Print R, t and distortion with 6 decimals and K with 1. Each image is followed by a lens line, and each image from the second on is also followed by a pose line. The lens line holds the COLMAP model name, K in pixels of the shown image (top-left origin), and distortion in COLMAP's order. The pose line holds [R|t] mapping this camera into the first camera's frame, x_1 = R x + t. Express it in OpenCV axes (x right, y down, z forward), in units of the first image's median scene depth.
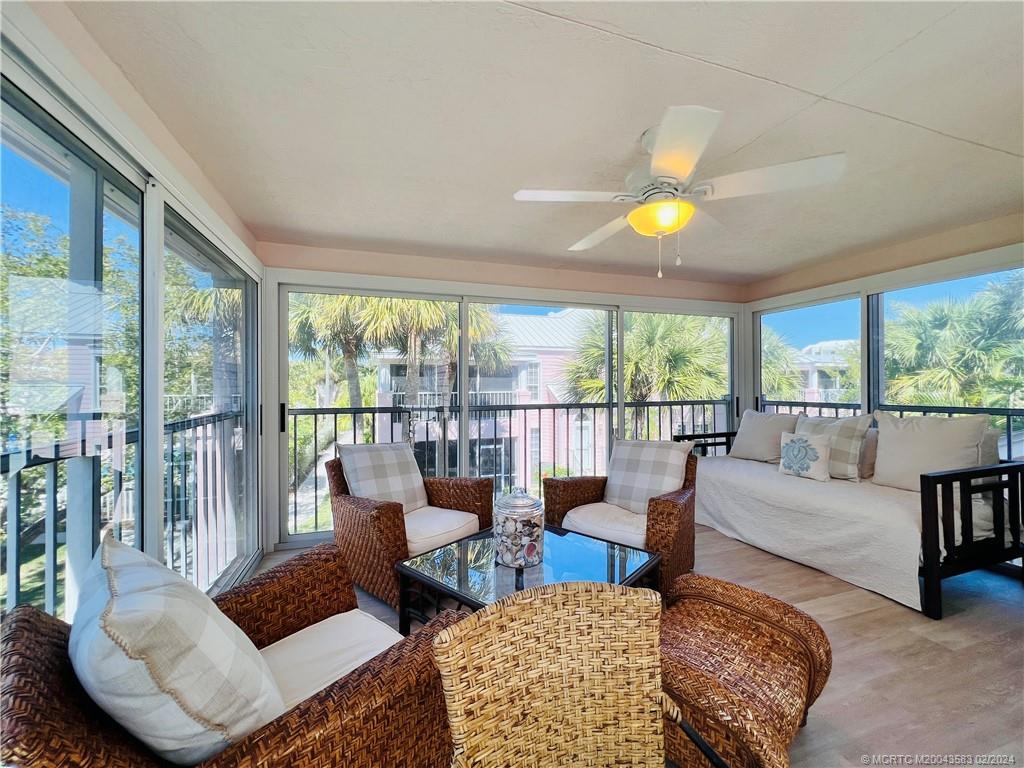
lens RADIAL K [[411.1, 0, 507.9], [0, 411.1, 380.9], [0, 0, 1]] dist [-0.002805, 0.000108]
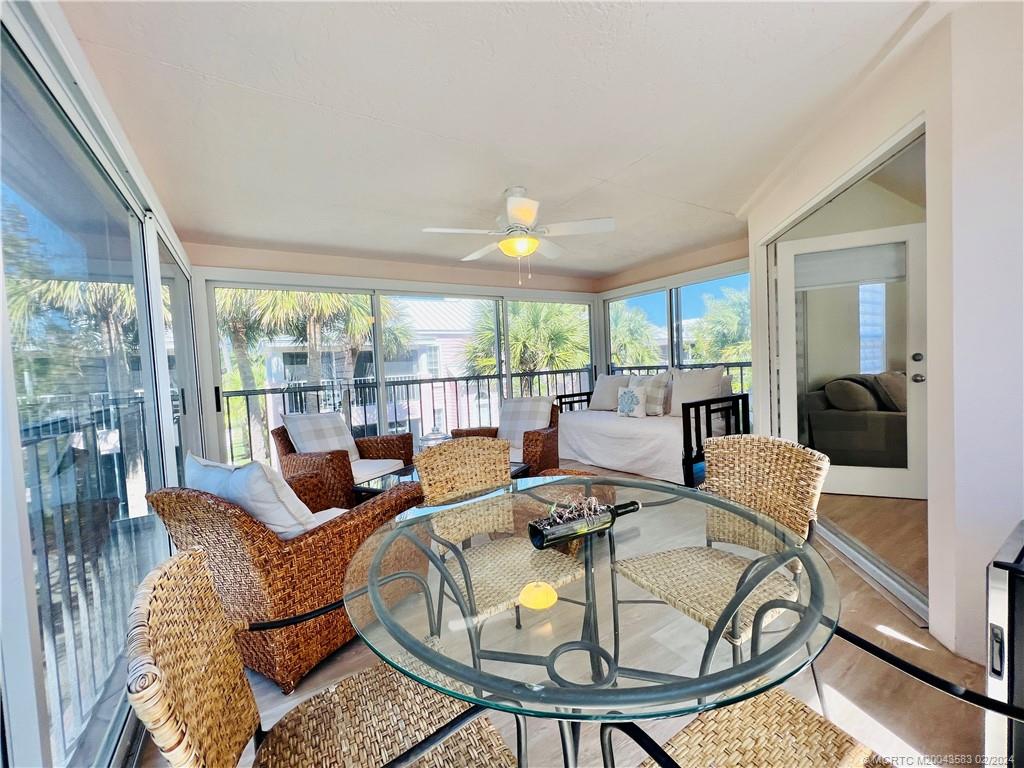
lens RADIAL K [[411.1, 0, 506.4], [0, 411.1, 382.9], [0, 0, 1]] dist [-0.002805, 0.000108]
pose [[0.970186, -0.055089, 0.236016, -0.050964], [0.044311, 0.997729, 0.050735, 0.028967], [-0.238275, -0.038764, 0.970424, -0.373773]]
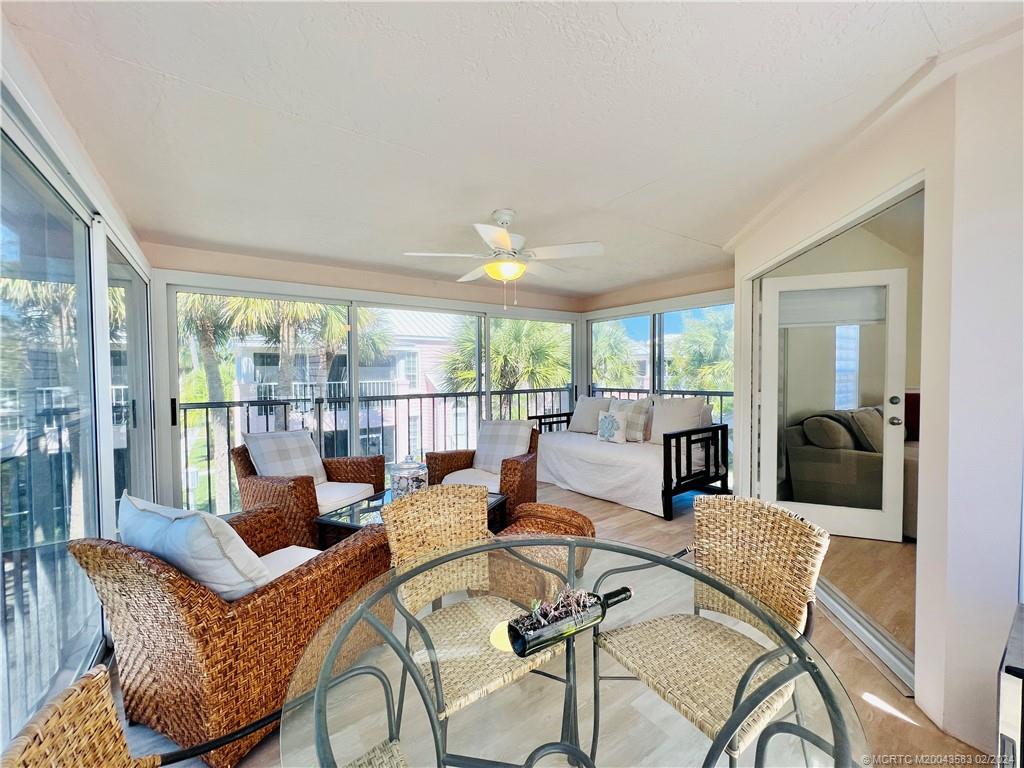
lens RADIAL K [[411.1, 0, 506.8], [0, 411.1, 383.9], [0, 0, 1]] dist [-0.002805, 0.000108]
pose [[0.957744, -0.012491, 0.287351, -0.041674], [0.001731, 0.999289, 0.037671, -0.026560], [-0.287618, -0.035582, 0.957084, -0.321848]]
